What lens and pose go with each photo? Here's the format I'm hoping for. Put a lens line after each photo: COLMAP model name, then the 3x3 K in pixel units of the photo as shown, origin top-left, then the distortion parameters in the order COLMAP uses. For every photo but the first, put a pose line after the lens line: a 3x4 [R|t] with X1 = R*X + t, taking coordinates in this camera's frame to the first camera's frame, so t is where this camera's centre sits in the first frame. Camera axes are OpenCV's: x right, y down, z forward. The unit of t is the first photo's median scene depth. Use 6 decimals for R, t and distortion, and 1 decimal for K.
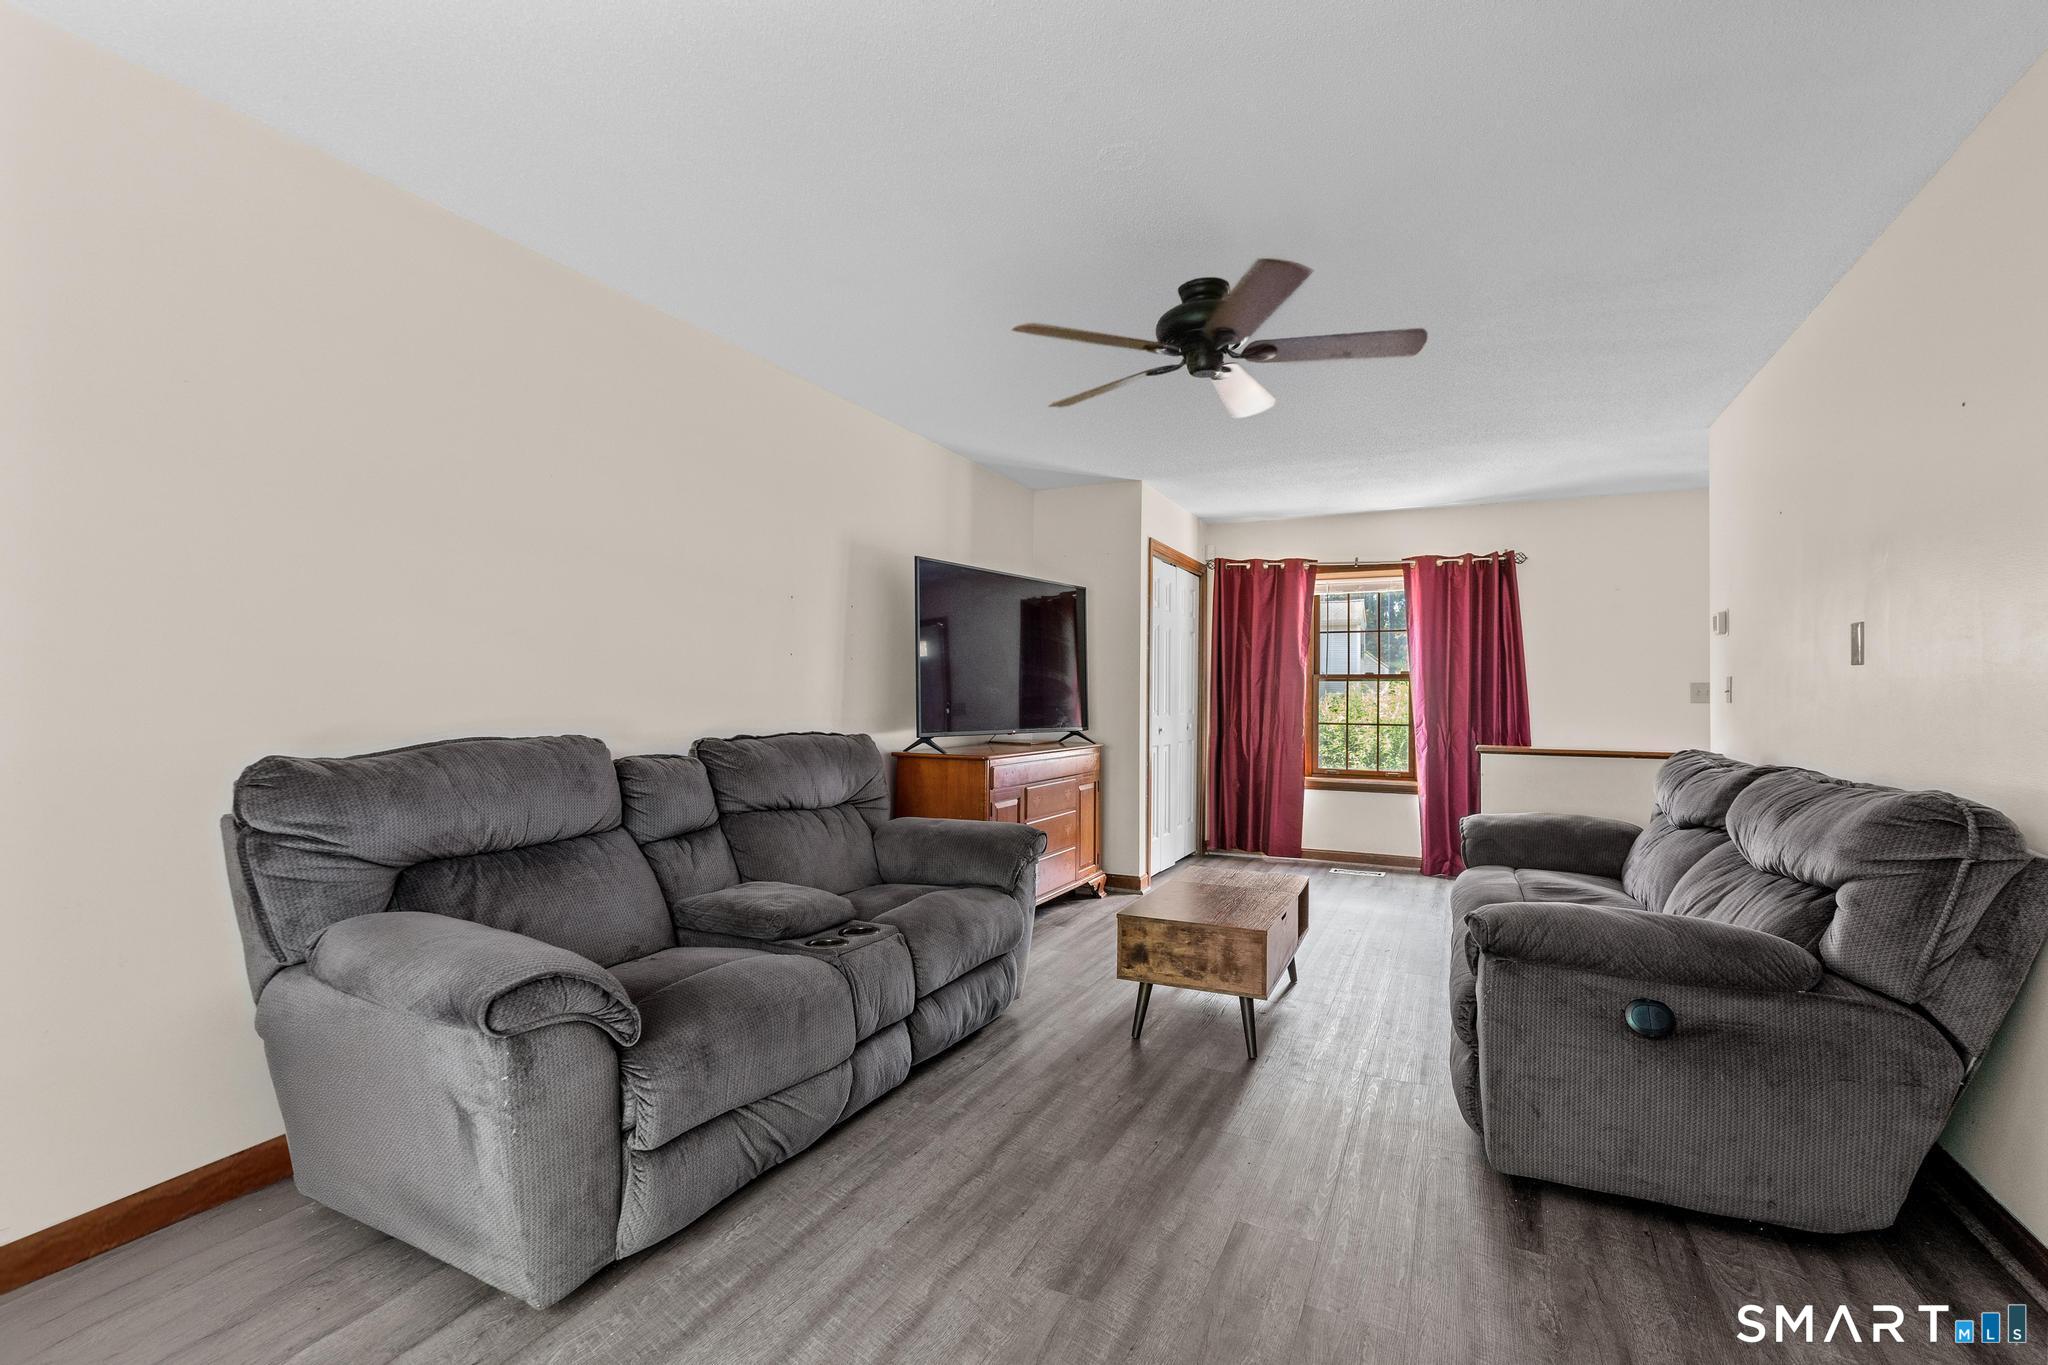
lens RADIAL K [[928.3, 0, 1020.3], [0, 928.3, 681.8], [0, 0, 1]] dist [-0.013288, 0.003344]
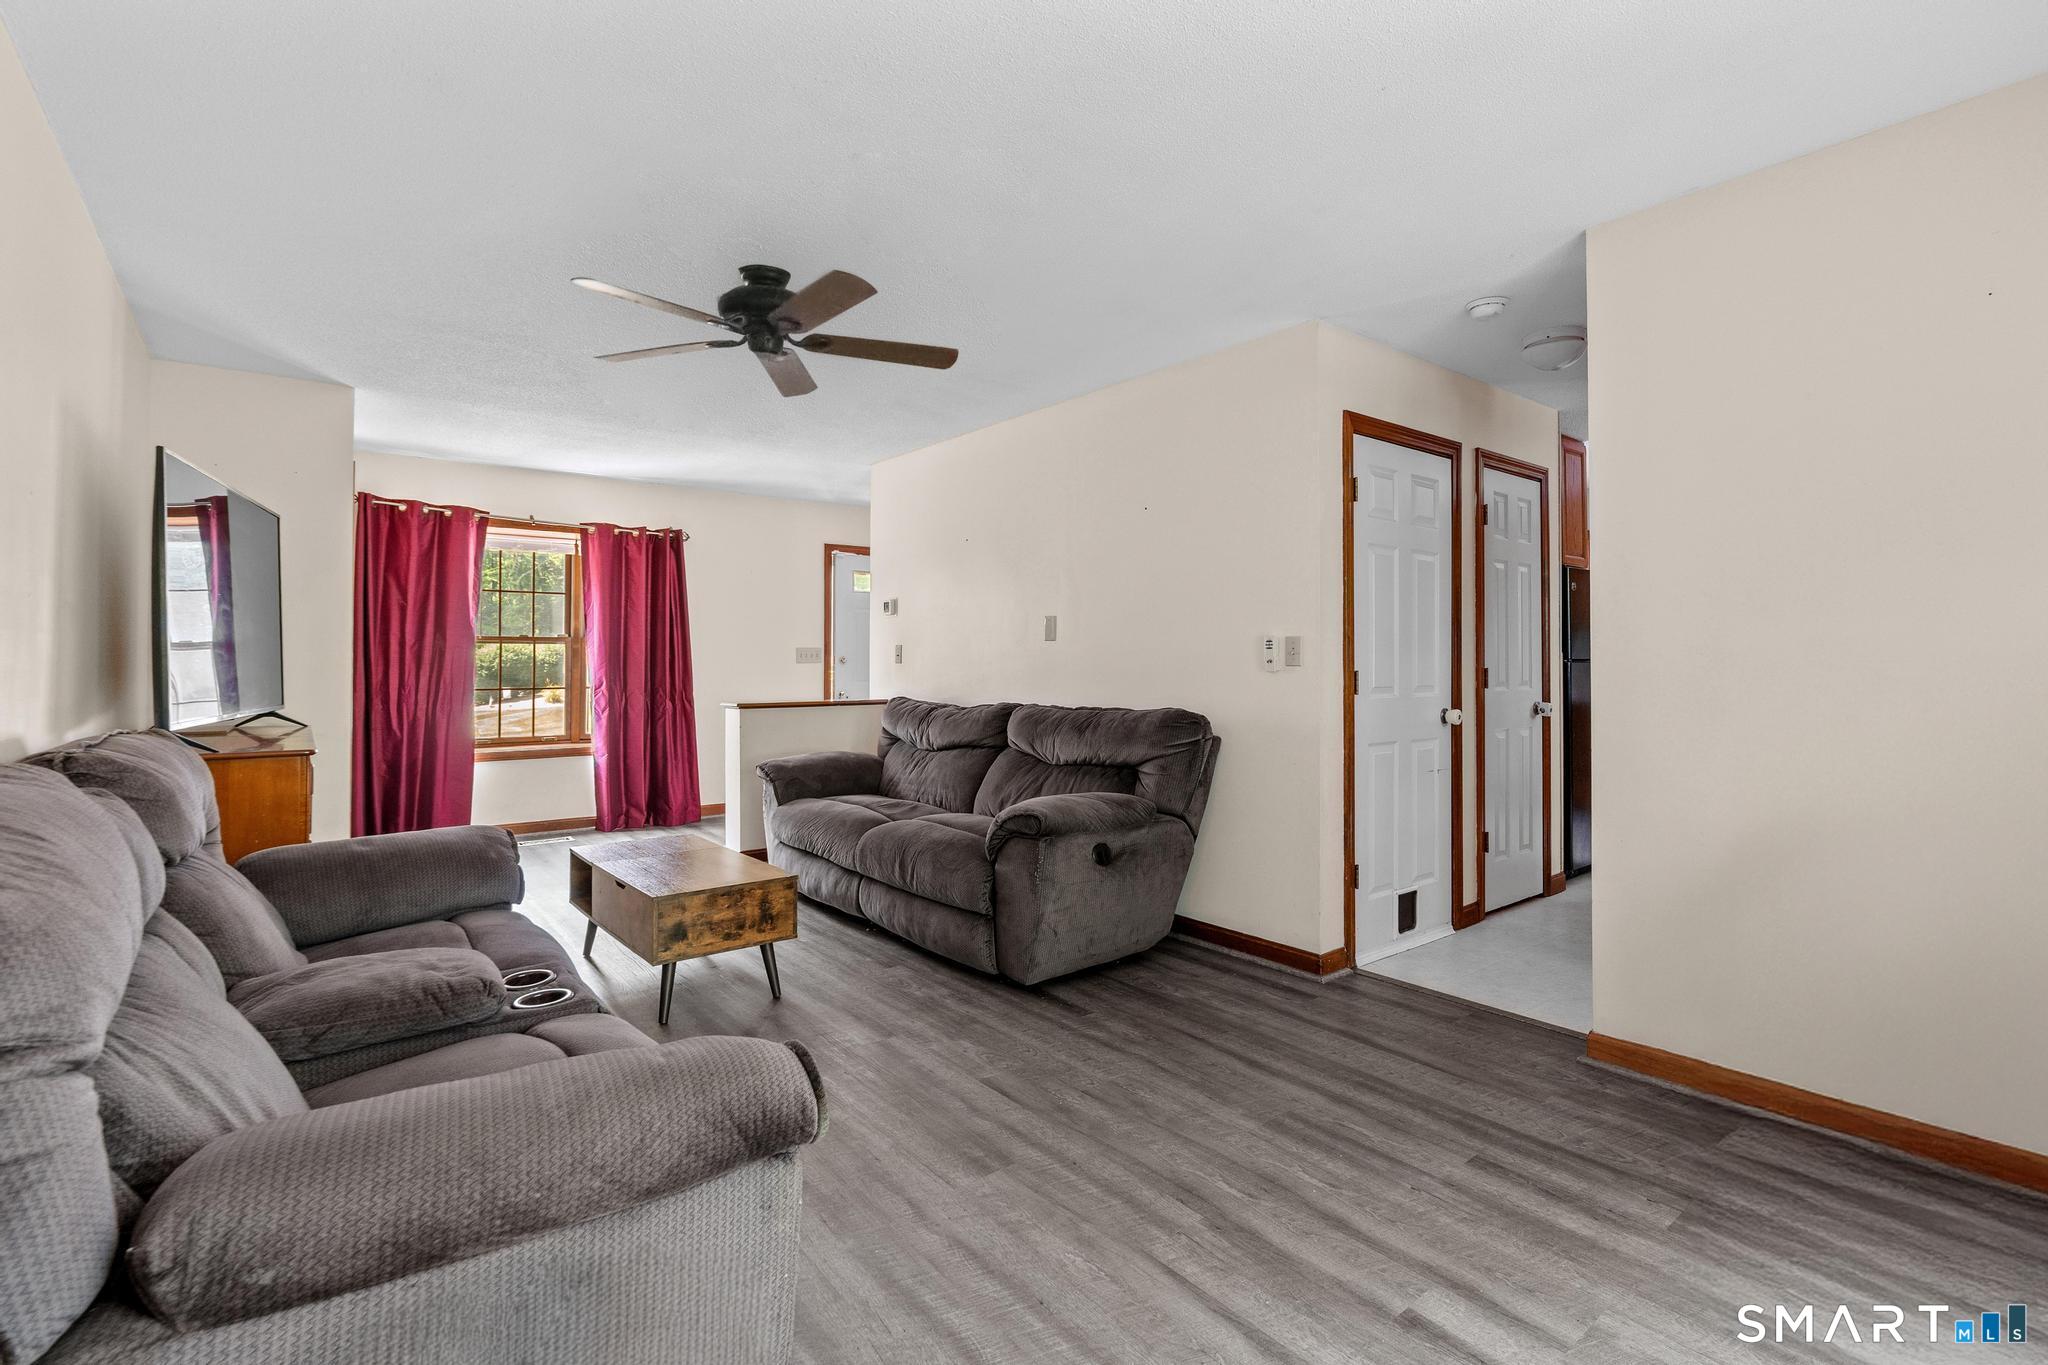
lens RADIAL K [[928.3, 0, 1009.8], [0, 928.3, 668.7], [0, 0, 1]] dist [-0.013288, 0.003344]
pose [[0.435976, -0.016969, 0.899798, -0.301327], [-0.009852, 0.999672, 0.023626, -0.003111], [-0.899905, -0.019165, 0.435666, 0.144259]]
